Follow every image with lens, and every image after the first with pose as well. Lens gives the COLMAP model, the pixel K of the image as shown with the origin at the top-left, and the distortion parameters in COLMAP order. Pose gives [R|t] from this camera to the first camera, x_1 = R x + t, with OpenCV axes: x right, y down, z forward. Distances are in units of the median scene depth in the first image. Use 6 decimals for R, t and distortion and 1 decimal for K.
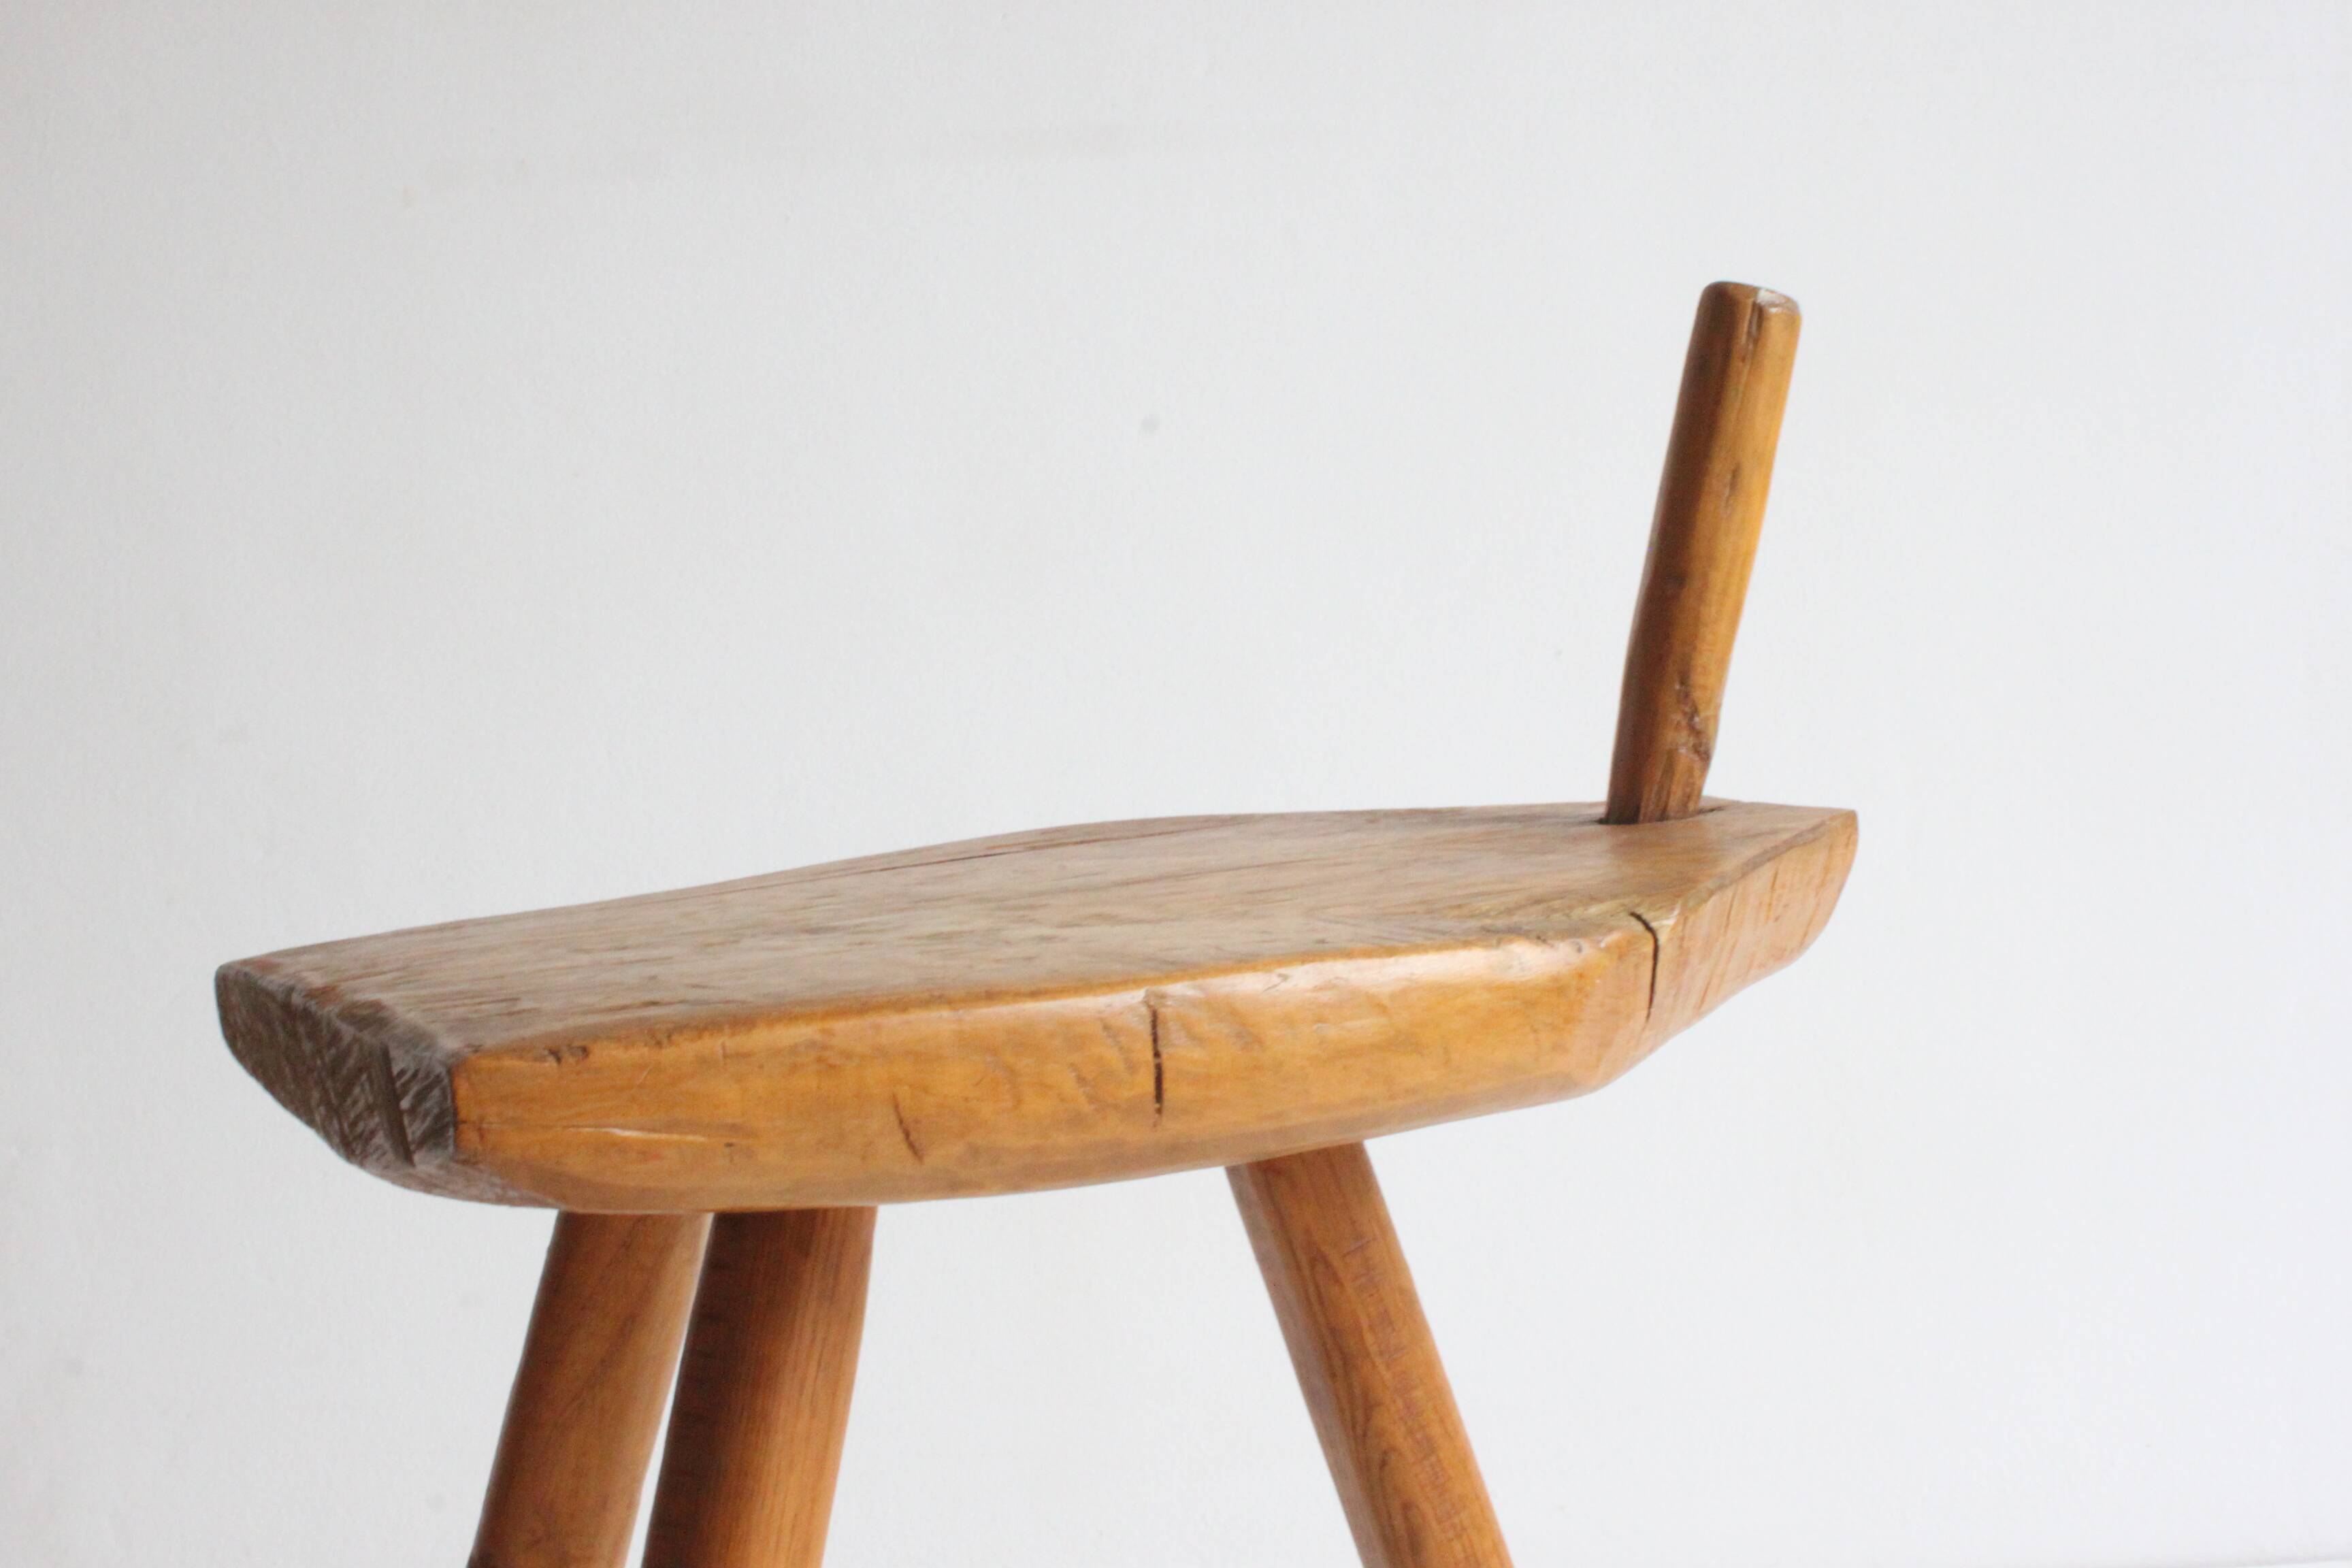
lens RADIAL K [[3259.0, 0, 1176.0], [0, 3259.0, 784.0], [0, 0, 1]] dist [-0.064727, -0.004466]
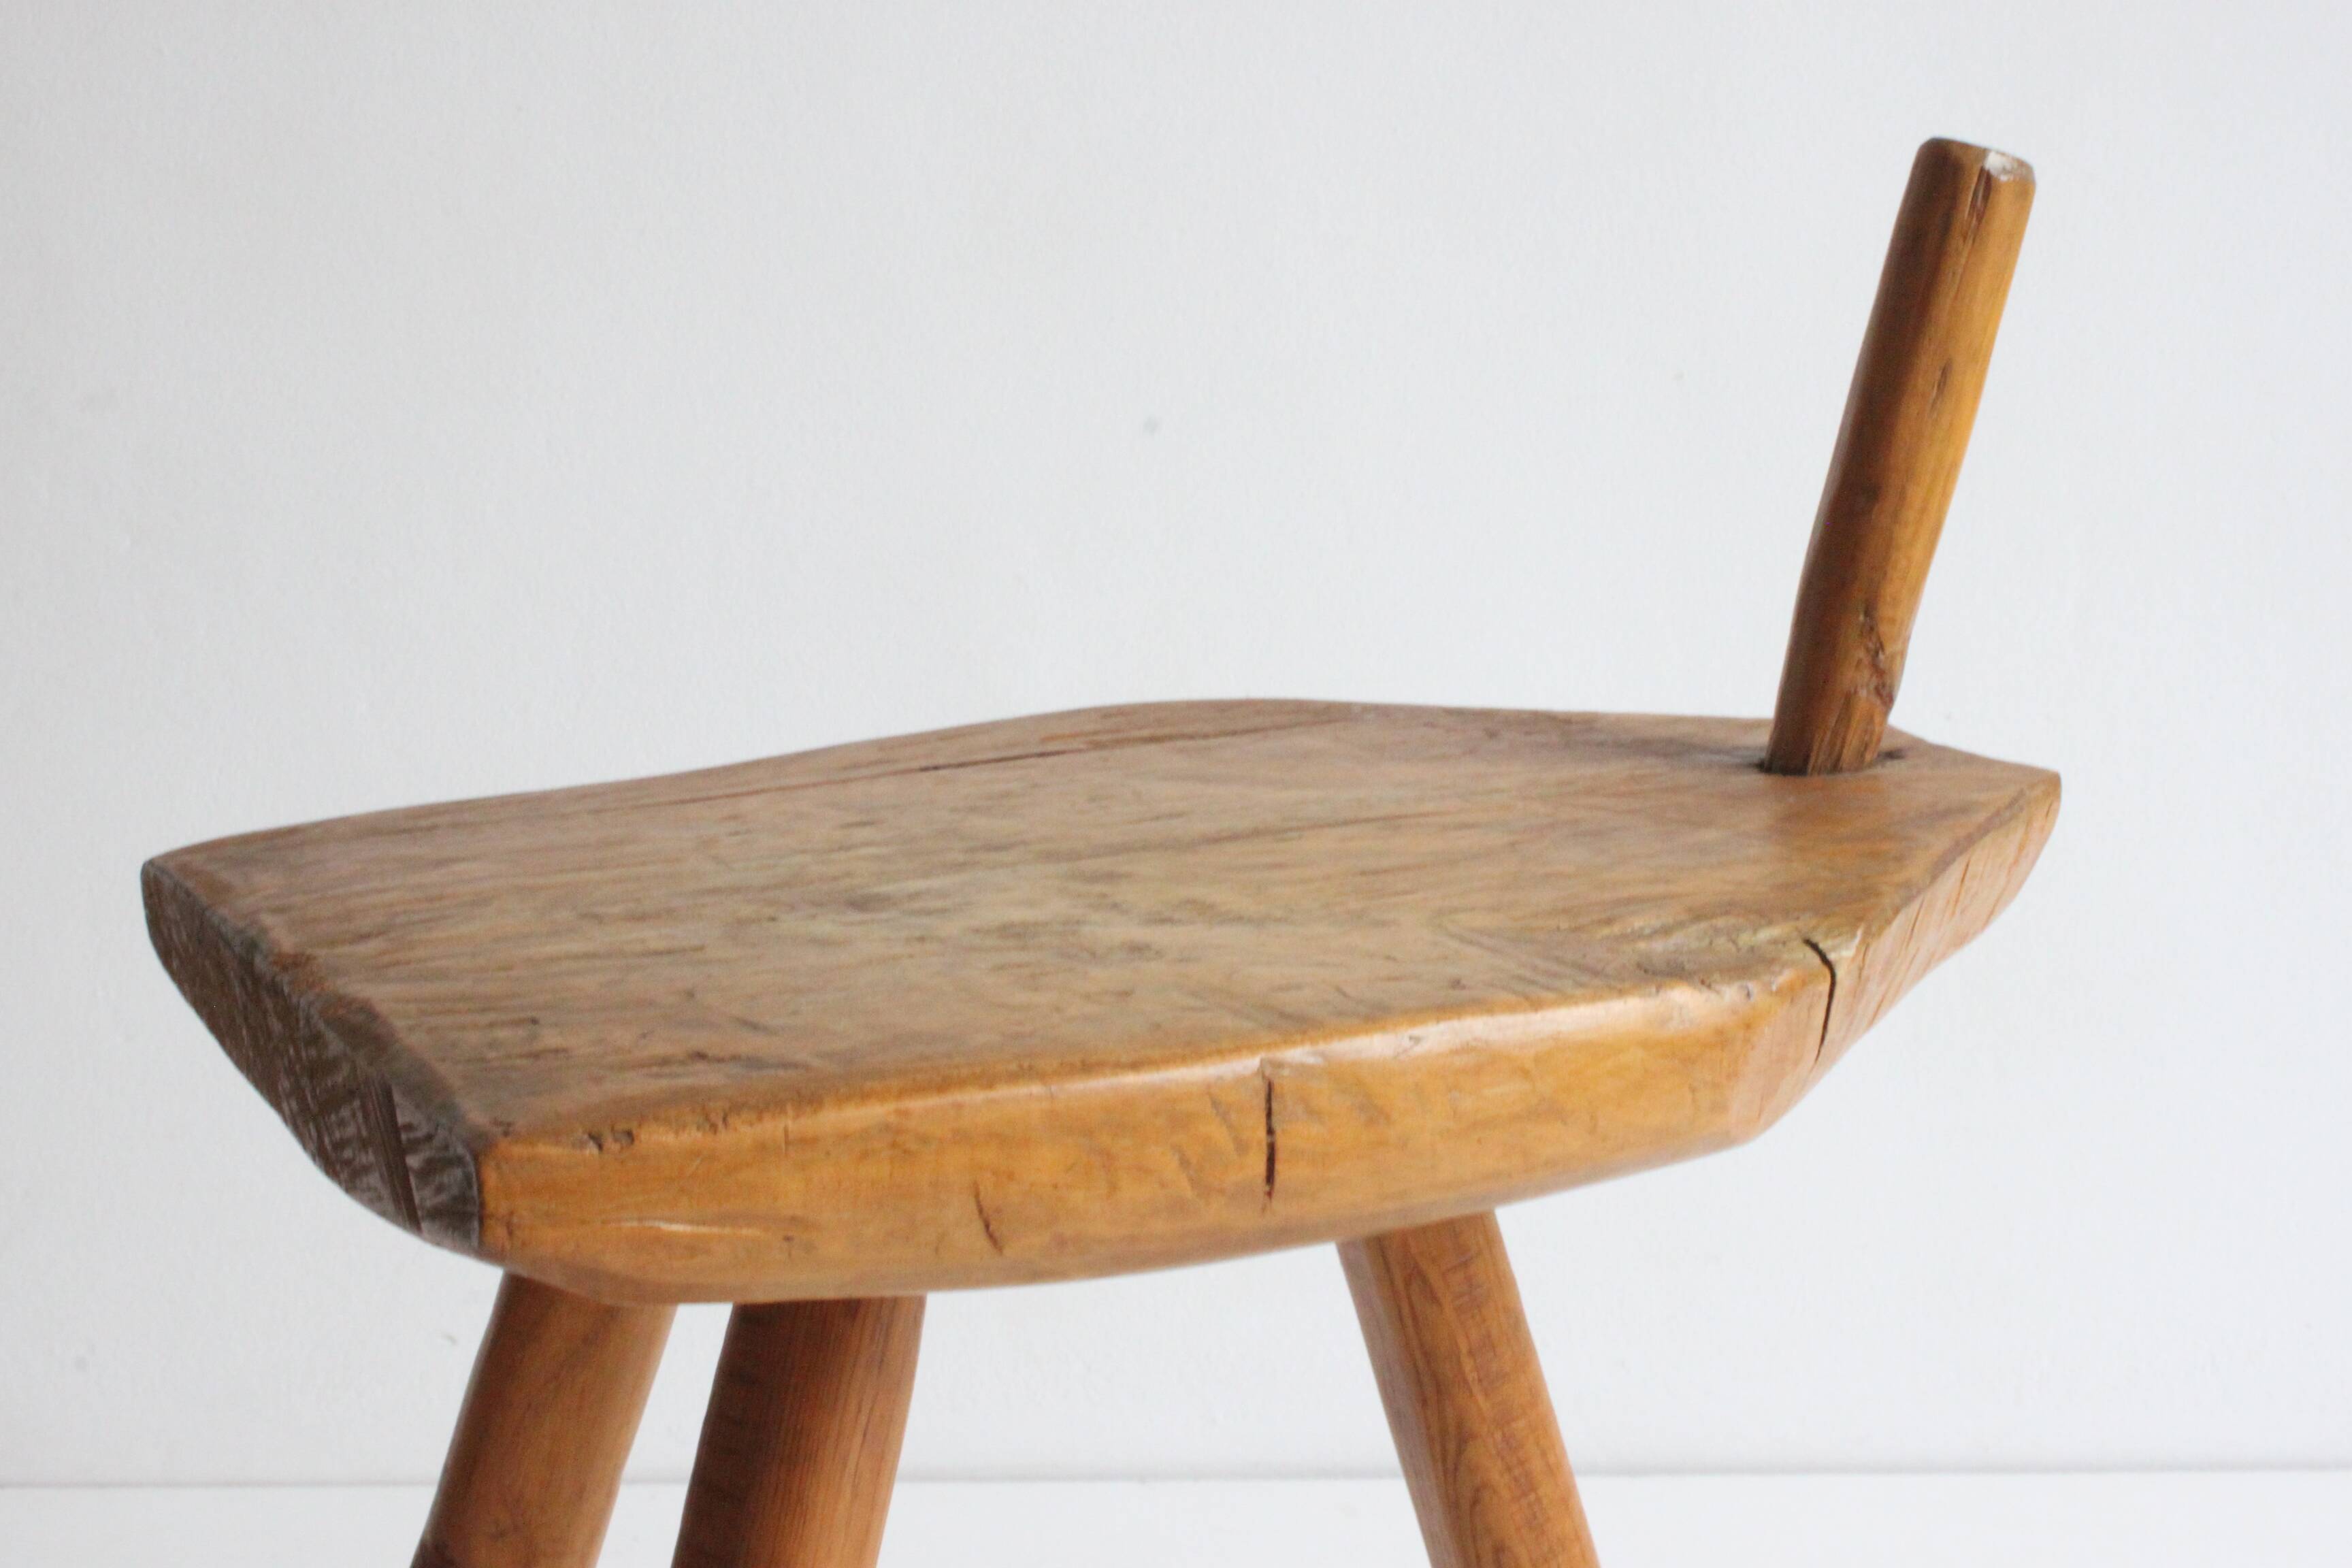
lens RADIAL K [[3998.0, 0, 1123.4], [0, 3998.0, 452.8], [0, 0, 1]] dist [-0.032901, 0.080205]
pose [[0.998821, 0.046608, 0.013562, -0.065885], [-0.047744, 0.993720, 0.101194, -0.197842], [-0.008760, -0.101722, 0.994774, -0.049469]]
